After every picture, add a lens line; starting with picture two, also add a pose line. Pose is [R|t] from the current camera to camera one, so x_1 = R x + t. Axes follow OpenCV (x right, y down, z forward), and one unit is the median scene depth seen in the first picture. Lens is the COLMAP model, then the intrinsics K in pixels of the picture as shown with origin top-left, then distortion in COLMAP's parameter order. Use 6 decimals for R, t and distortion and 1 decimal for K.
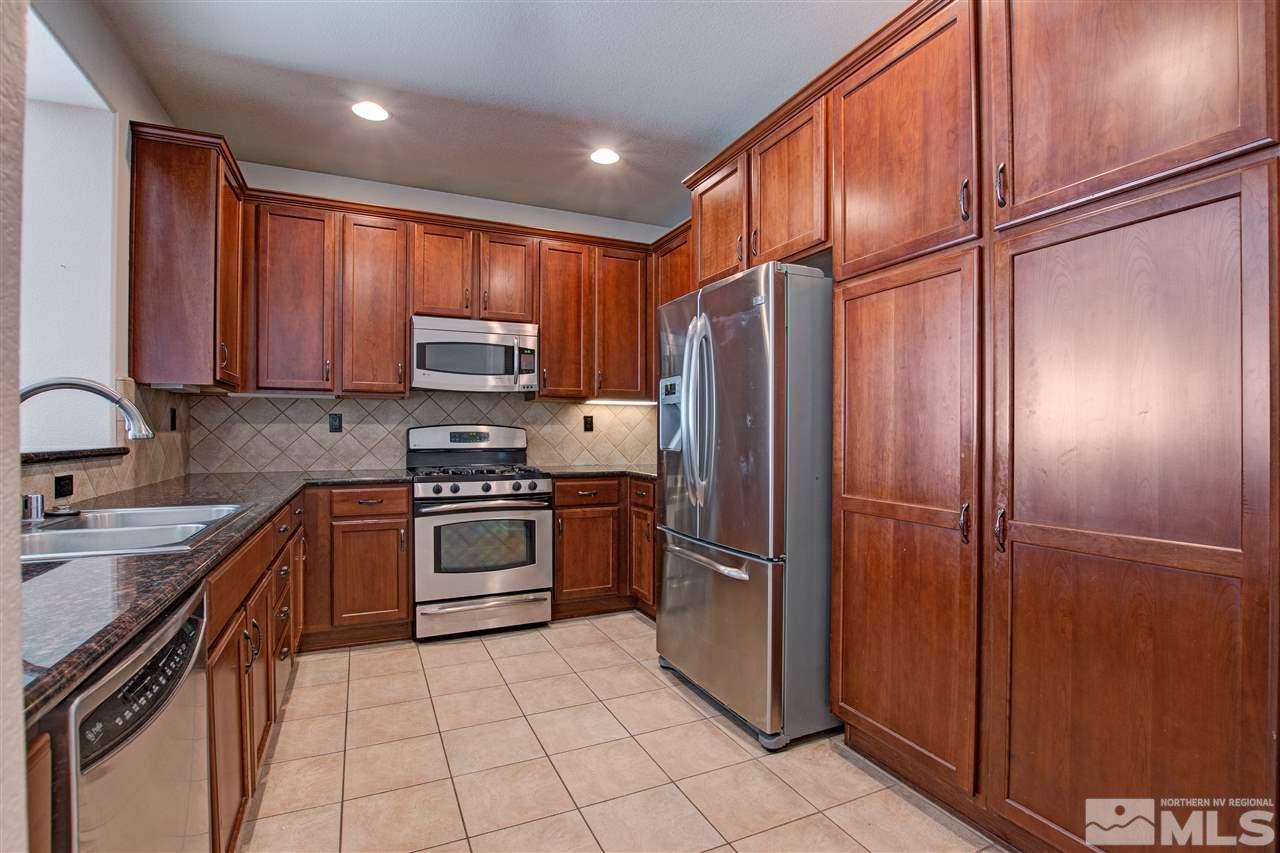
lens RADIAL K [[603.0, 0, 655.1], [0, 603.0, 431.8], [0, 0, 1]] dist [-0.015391, -0.001088]
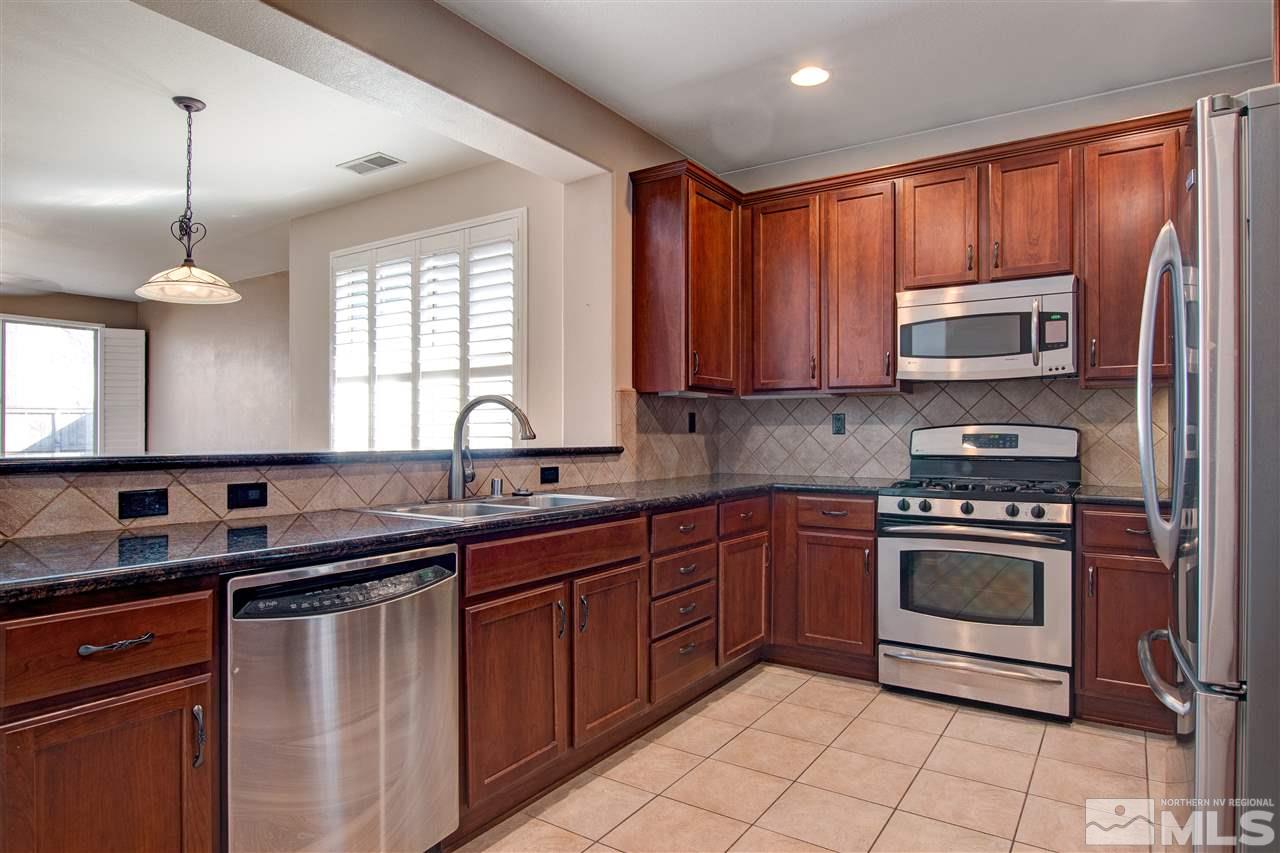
lens RADIAL K [[763.0, 0, 638.6], [0, 763.0, 434.2], [0, 0, 1]] dist [-0.007482, 0.006485]
pose [[0.504453, -0.000549, -0.863439, 0.350980], [0.000012, 1.000000, -0.000628, 0.001222], [0.863439, 0.000306, 0.504453, 0.185207]]
